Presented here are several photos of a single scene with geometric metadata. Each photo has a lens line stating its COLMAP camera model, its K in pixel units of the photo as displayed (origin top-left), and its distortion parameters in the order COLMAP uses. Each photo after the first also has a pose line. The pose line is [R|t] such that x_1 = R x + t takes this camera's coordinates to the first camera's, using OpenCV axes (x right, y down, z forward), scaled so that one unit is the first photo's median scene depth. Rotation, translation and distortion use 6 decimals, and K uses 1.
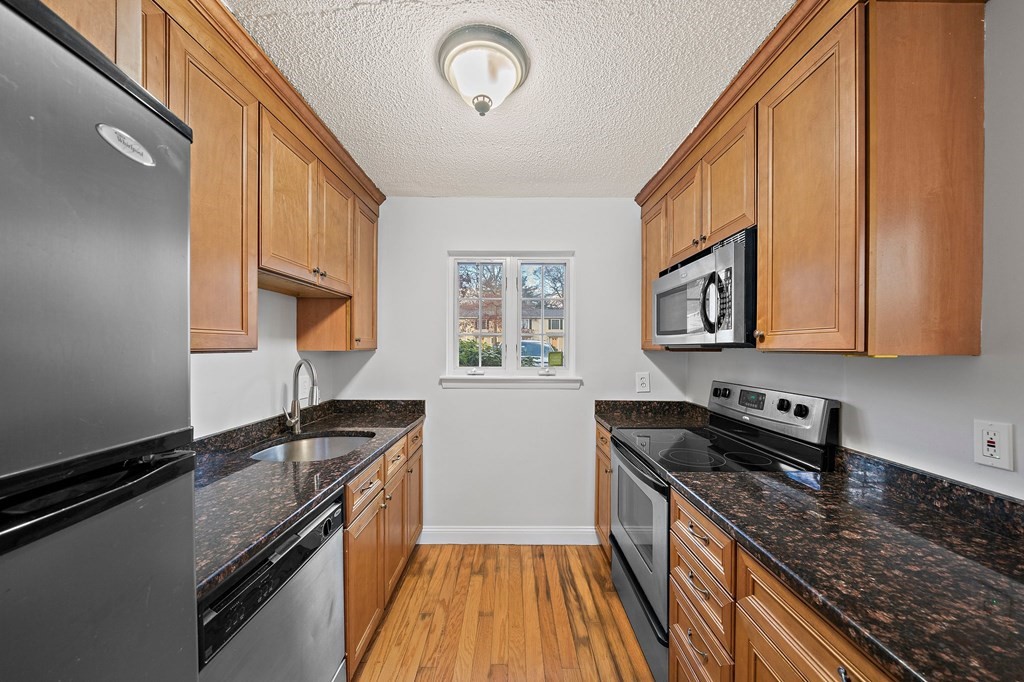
lens RADIAL K [[356.2, 0, 514.1], [0, 356.2, 352.7], [0, 0, 1]] dist [-0.006588, 0.000288]
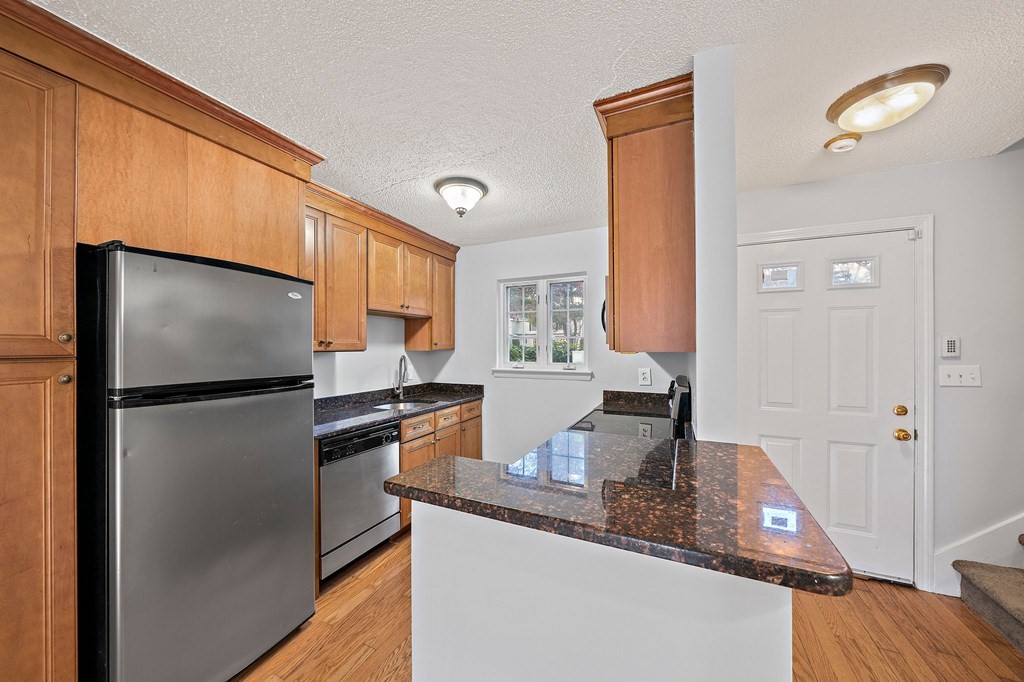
lens RADIAL K [[356.2, 0, 514.7], [0, 356.2, 347.1], [0, 0, 1]] dist [-0.006588, 0.000288]
pose [[0.908972, -0.006543, -0.416807, 0.549050], [0.000444, 0.999891, -0.014729, 0.002591], [0.416858, 0.013204, 0.908876, -0.299737]]
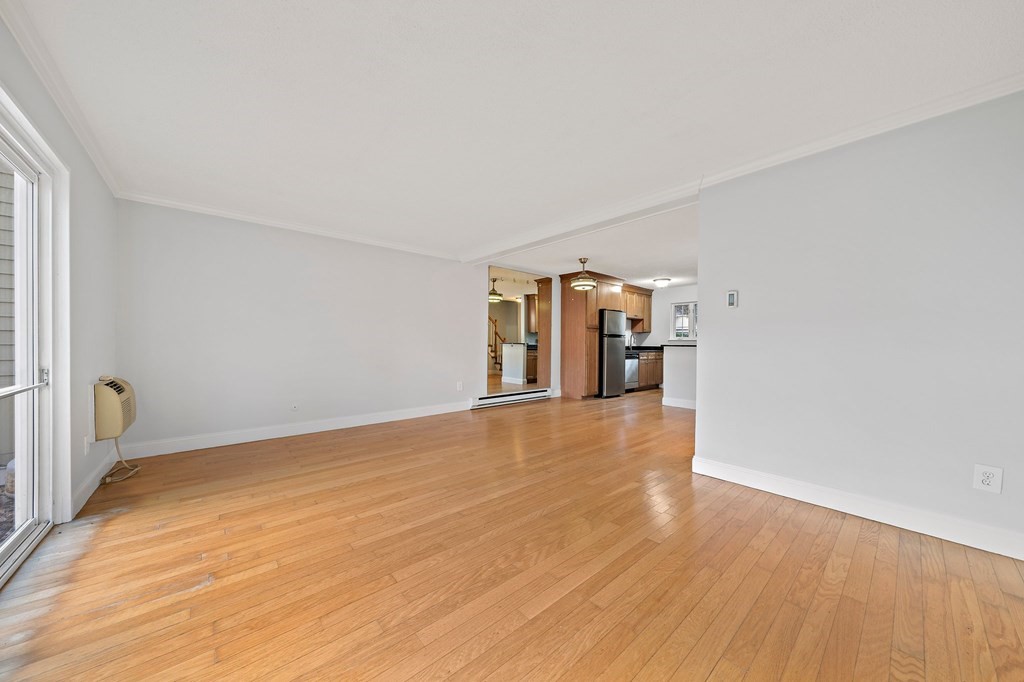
lens RADIAL K [[356.2, 0, 521.0], [0, 356.2, 343.7], [0, 0, 1]] dist [-0.006588, 0.000288]
pose [[0.670171, 0.004073, -0.742196, 1.661031], [-0.017957, 0.999781, -0.010727, 0.200086], [0.741990, 0.020516, 0.670097, -2.820929]]
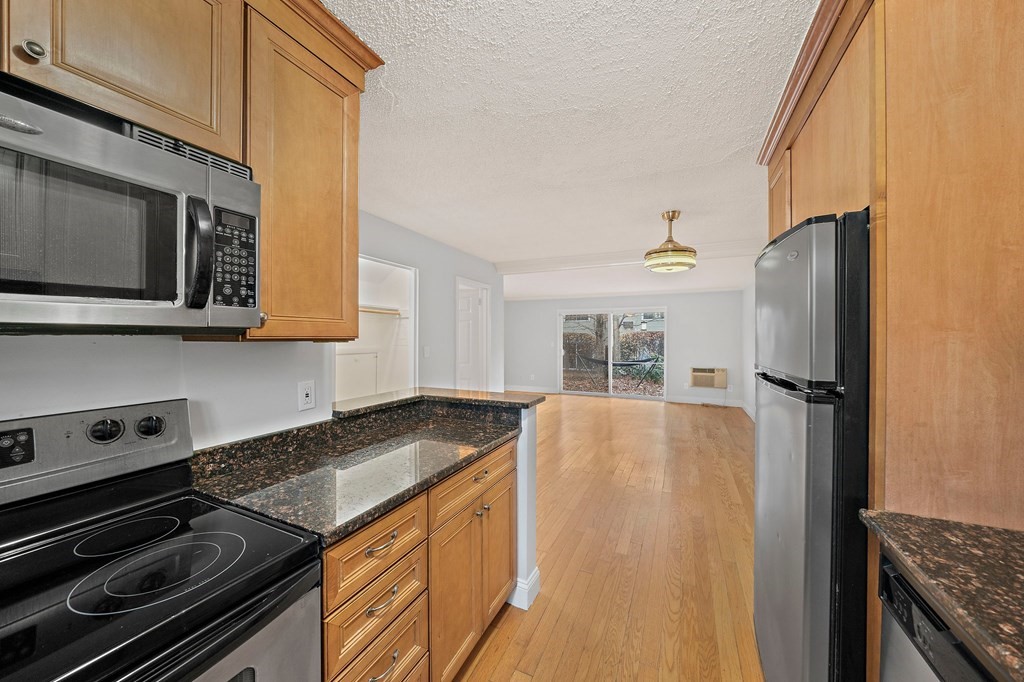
lens RADIAL K [[356.2, 0, 513.2], [0, 356.2, 339.8], [0, 0, 1]] dist [-0.006588, 0.000288]
pose [[-0.903351, -0.008796, 0.428811, -0.088425], [0.000285, 0.999777, 0.021109, -0.013580], [-0.428901, 0.019191, -0.903148, 0.957232]]
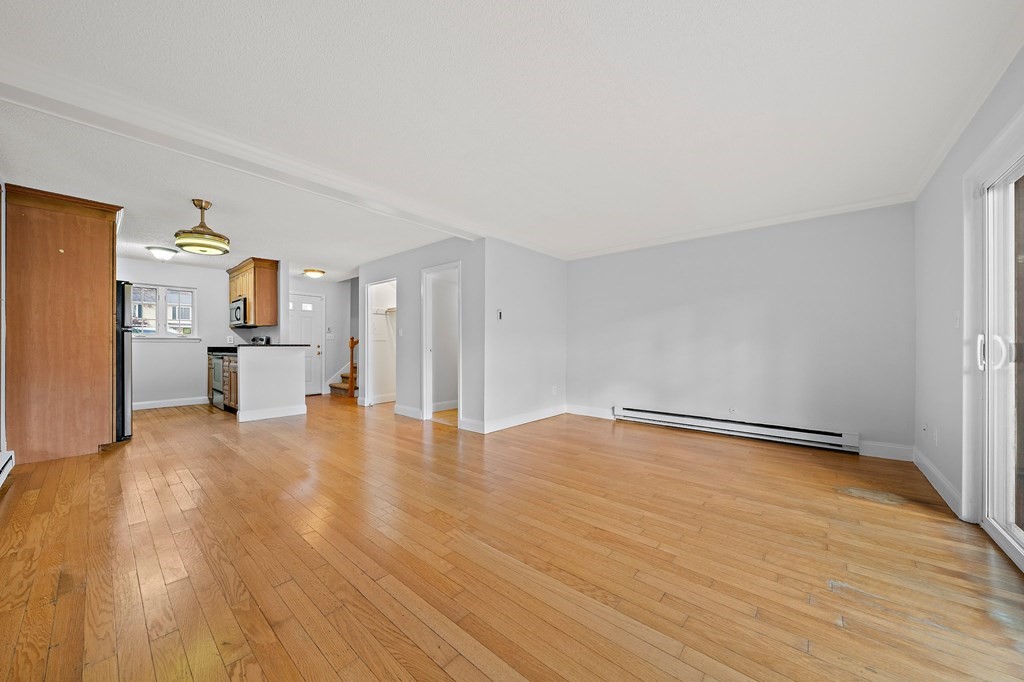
lens RADIAL K [[356.2, 0, 511.8], [0, 356.2, 345.1], [0, 0, 1]] dist [-0.006588, 0.000288]
pose [[0.650279, -0.003427, 0.759688, -0.343528], [0.012832, 0.999897, -0.006473, 0.198619], [-0.759587, 0.013957, 0.650256, -2.778139]]
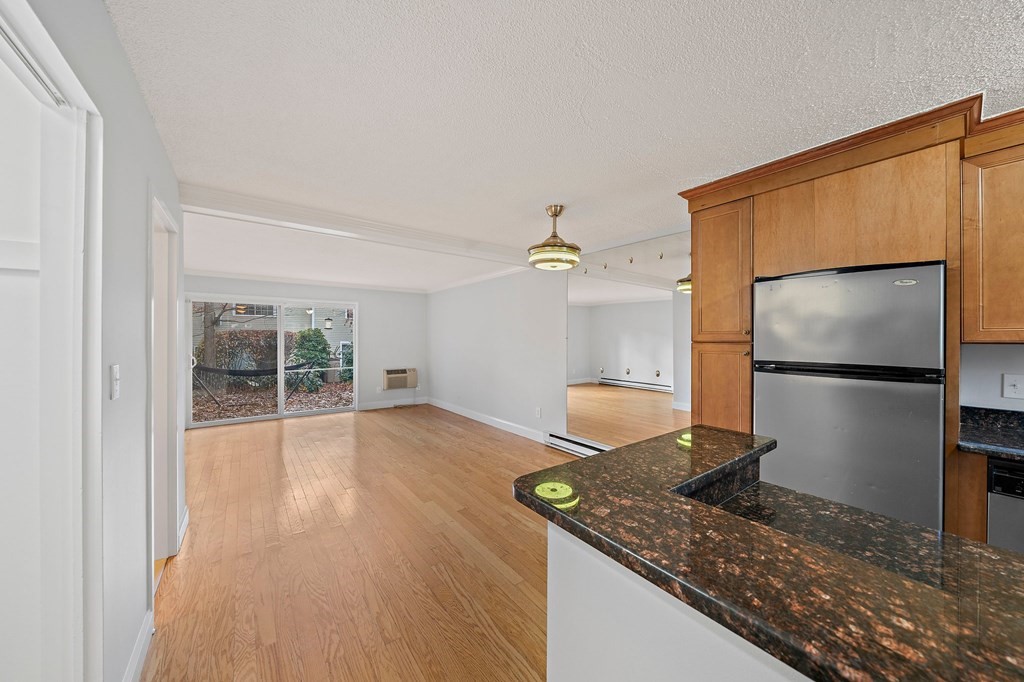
lens RADIAL K [[356.2, 0, 515.4], [0, 356.2, 338.8], [0, 0, 1]] dist [-0.006588, 0.000288]
pose [[-0.789837, -0.005498, -0.613292, 0.915330], [-0.014752, 0.999841, 0.010035, -0.001871], [0.613139, 0.016973, -0.789792, 0.366954]]
